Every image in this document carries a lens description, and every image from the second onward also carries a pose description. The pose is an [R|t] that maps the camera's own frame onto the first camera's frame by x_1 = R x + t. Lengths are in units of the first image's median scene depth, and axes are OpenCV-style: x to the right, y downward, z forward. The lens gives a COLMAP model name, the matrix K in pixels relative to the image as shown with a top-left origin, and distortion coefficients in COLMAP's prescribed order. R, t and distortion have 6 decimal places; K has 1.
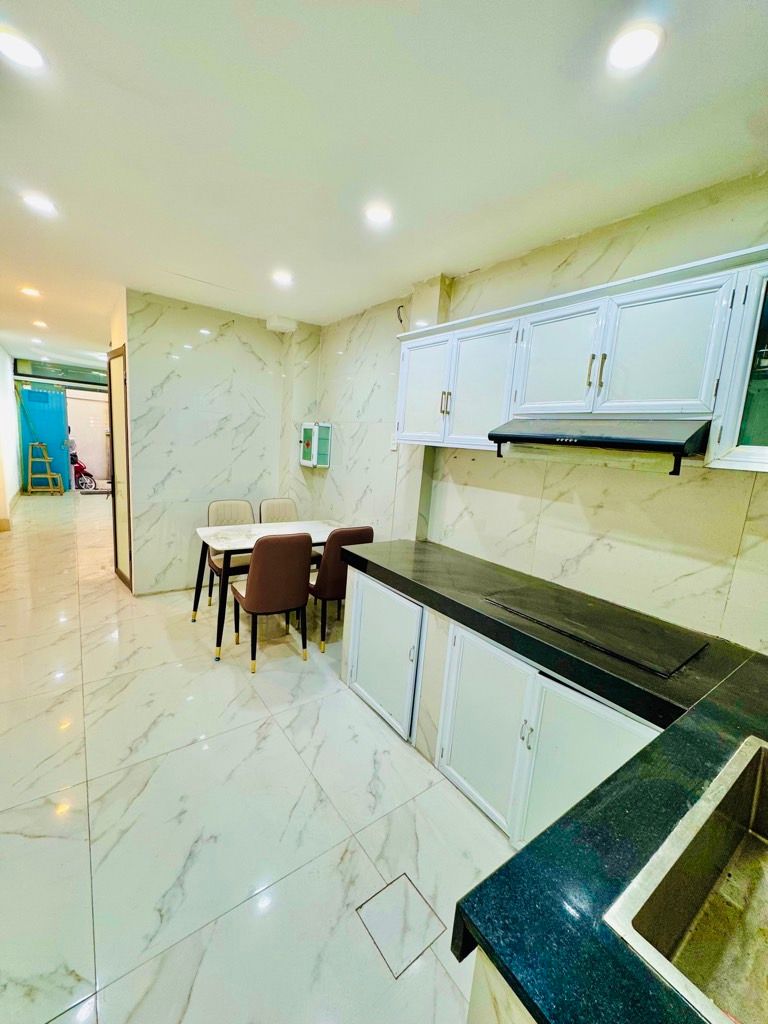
lens RADIAL K [[407.9, 0, 385.3], [0, 407.9, 513.6], [0, 0, 1]] dist [-0.005944, 0.001010]
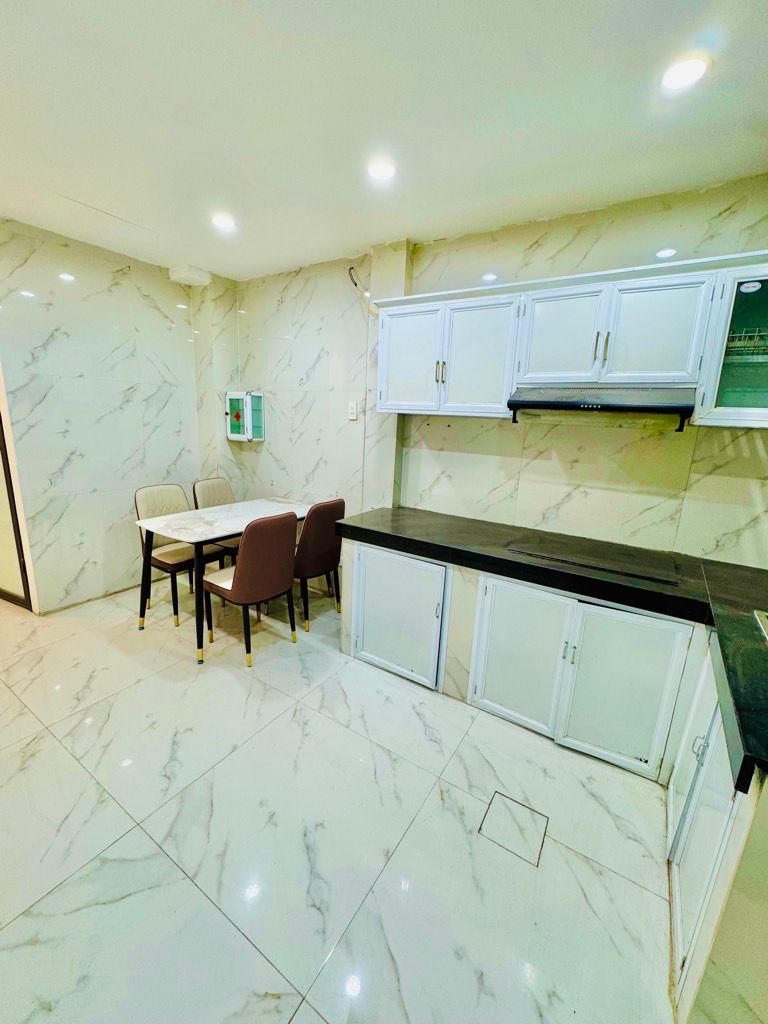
lens RADIAL K [[407.9, 0, 385.2], [0, 407.9, 513.4], [0, 0, 1]] dist [-0.005944, 0.001010]
pose [[0.937953, -0.112984, 0.327839, -0.385362], [0.086468, 0.991771, 0.094409, -0.024621], [-0.335808, -0.060203, 0.940005, 0.048336]]
